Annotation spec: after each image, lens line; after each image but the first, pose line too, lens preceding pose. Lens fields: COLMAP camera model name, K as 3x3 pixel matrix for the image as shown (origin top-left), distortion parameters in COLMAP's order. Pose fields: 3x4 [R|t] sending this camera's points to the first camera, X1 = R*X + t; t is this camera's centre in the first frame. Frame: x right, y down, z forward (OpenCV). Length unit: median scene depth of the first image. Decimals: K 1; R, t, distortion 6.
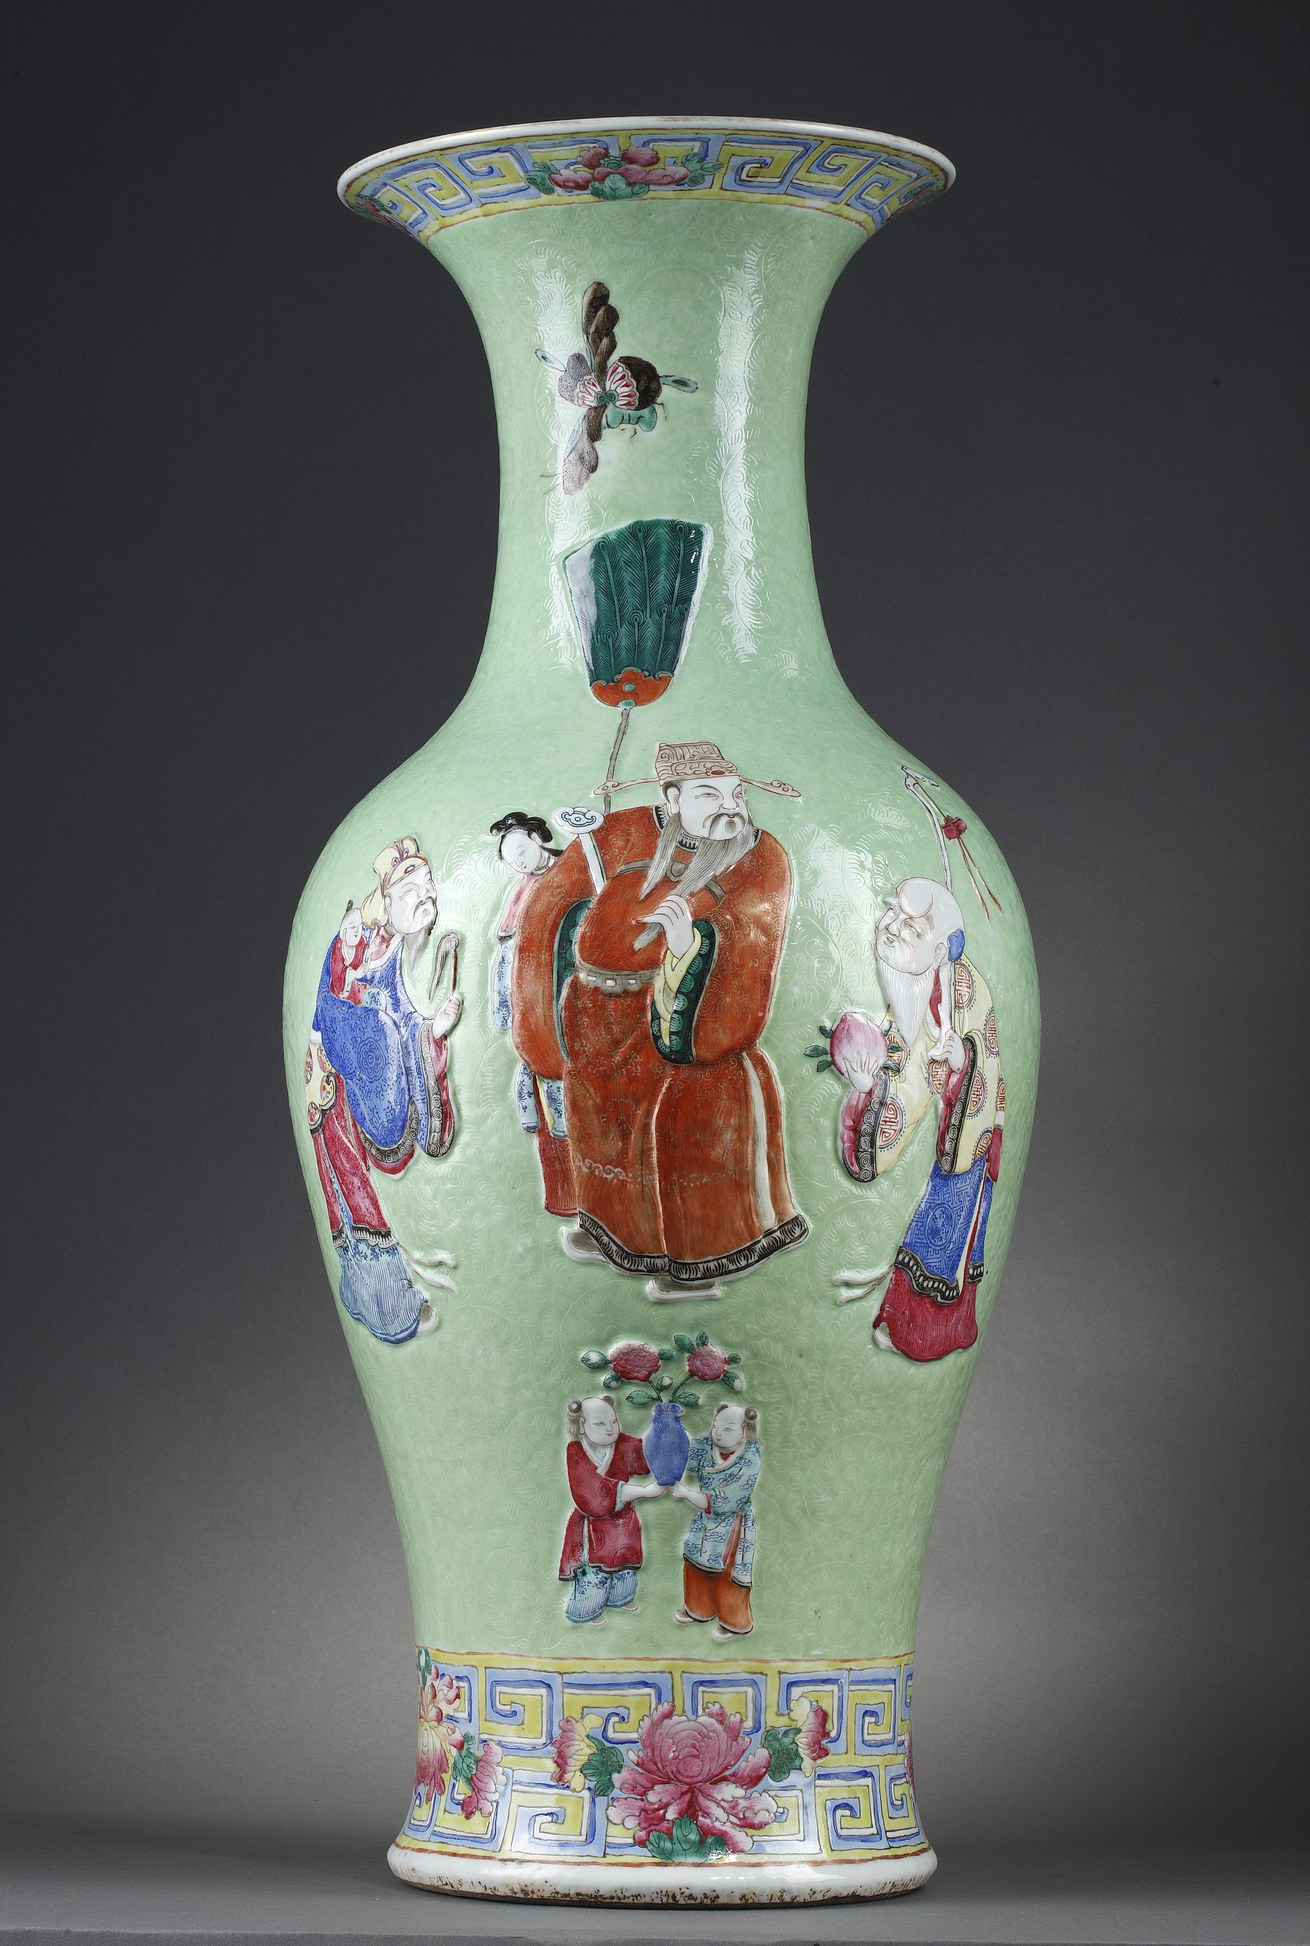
lens RADIAL K [[5714.2, 0, 655.0], [0, 5714.2, 973.0], [0, 0, 1]] dist [-0.135664, -0.290057]
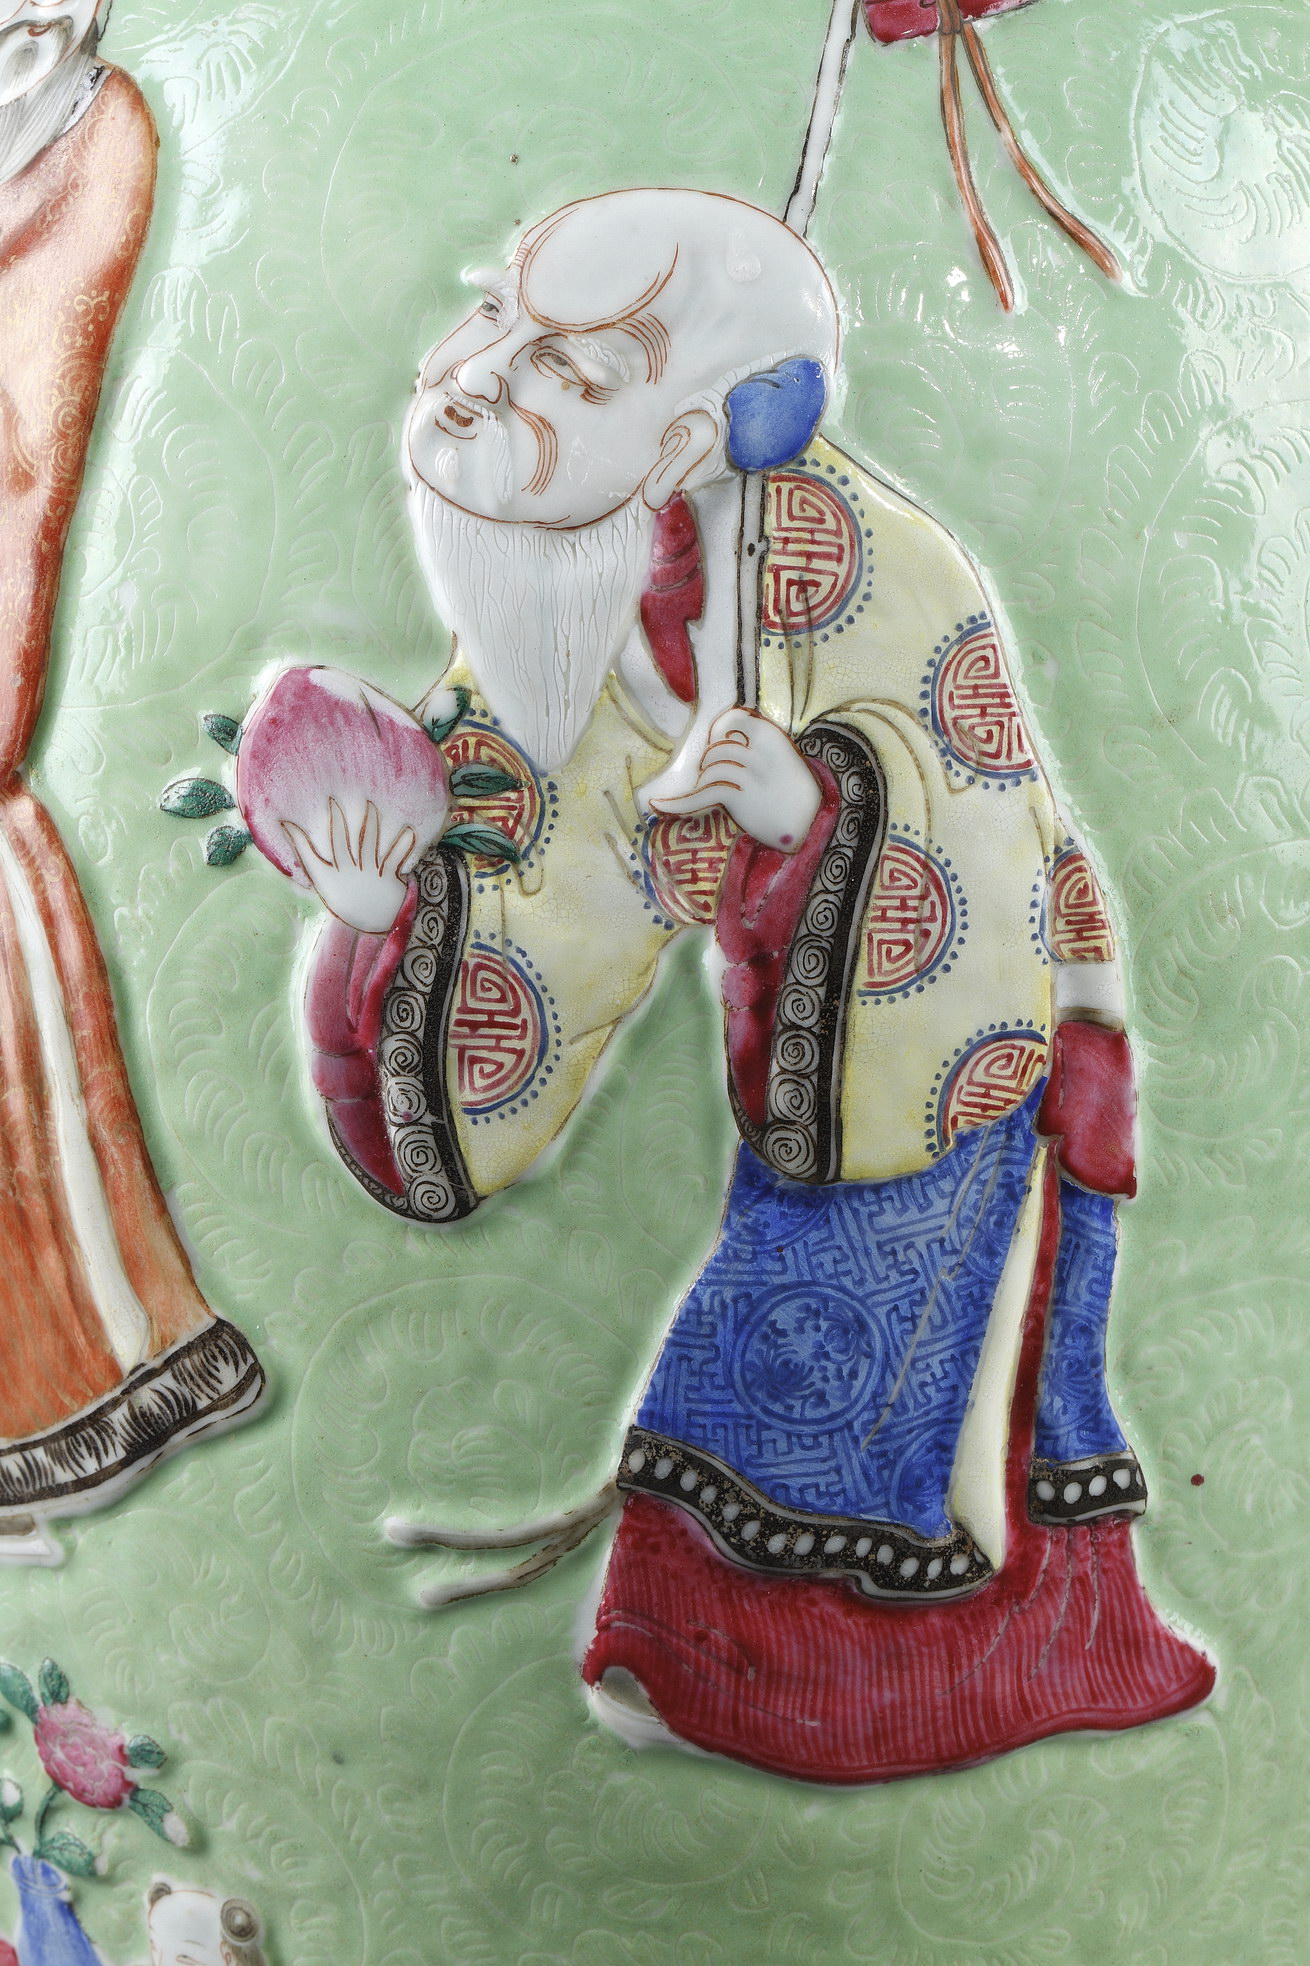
lens RADIAL K [[5821.6, 0, 656.7], [0, 5821.6, 920.8], [0, 0, 1]] dist [0.177239, 2.135696]
pose [[0.715145, 0.028922, -0.698378, 0.260479], [0.055917, 0.993574, 0.098406, -0.008897], [0.696736, -0.109425, 0.708932, 0.793238]]
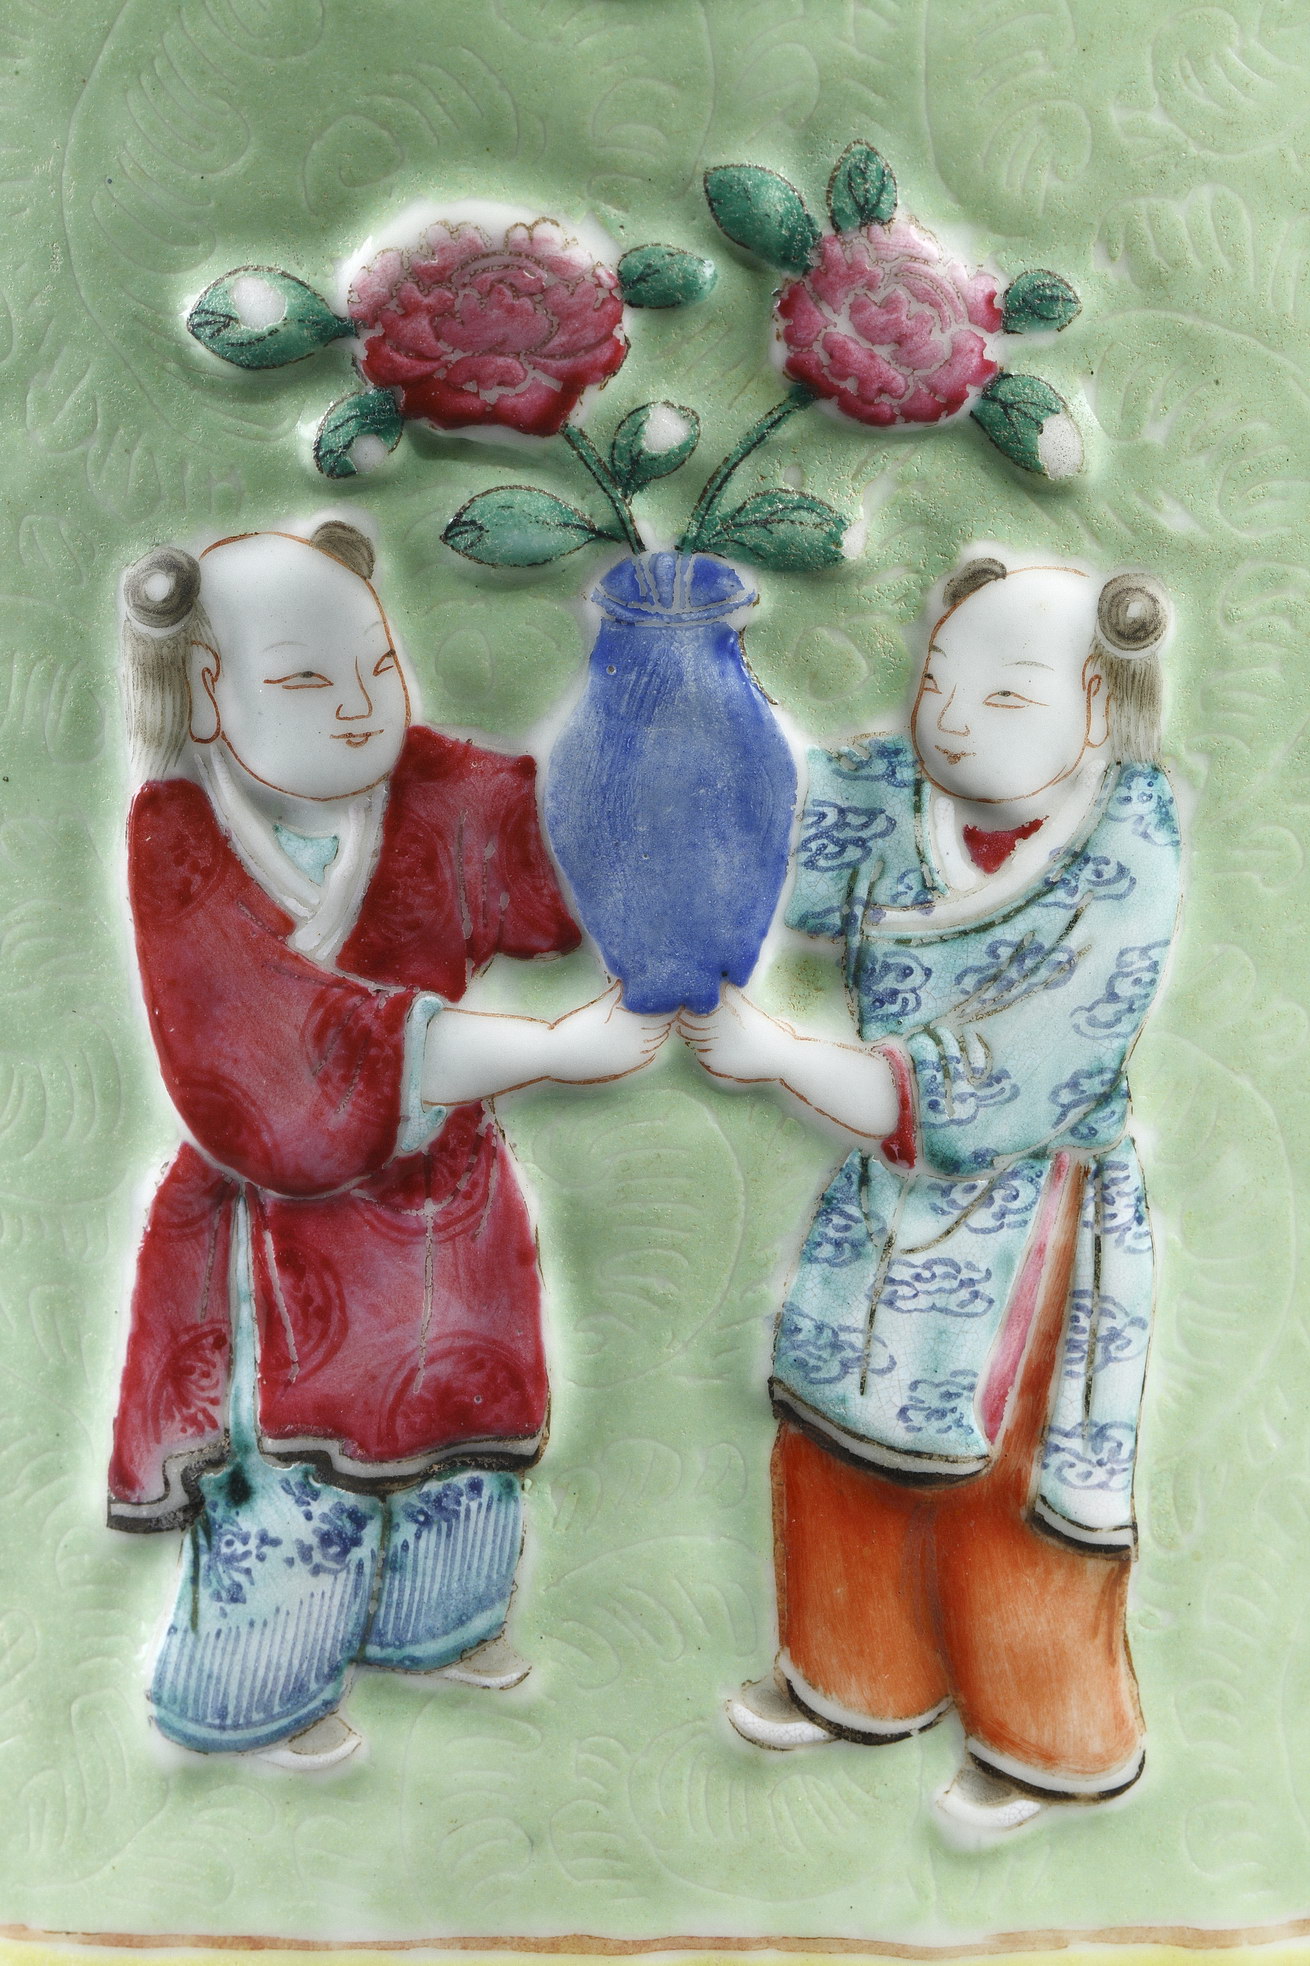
lens RADIAL K [[5821.6, 0, 656.7], [0, 5821.6, 920.8], [0, 0, 1]] dist [0.177239, 2.135696]
pose [[0.999864, -0.016445, 0.001080, 0.001347], [0.016345, 0.997904, 0.062621, 0.075229], [-0.002108, -0.062594, 0.998037, 0.814672]]
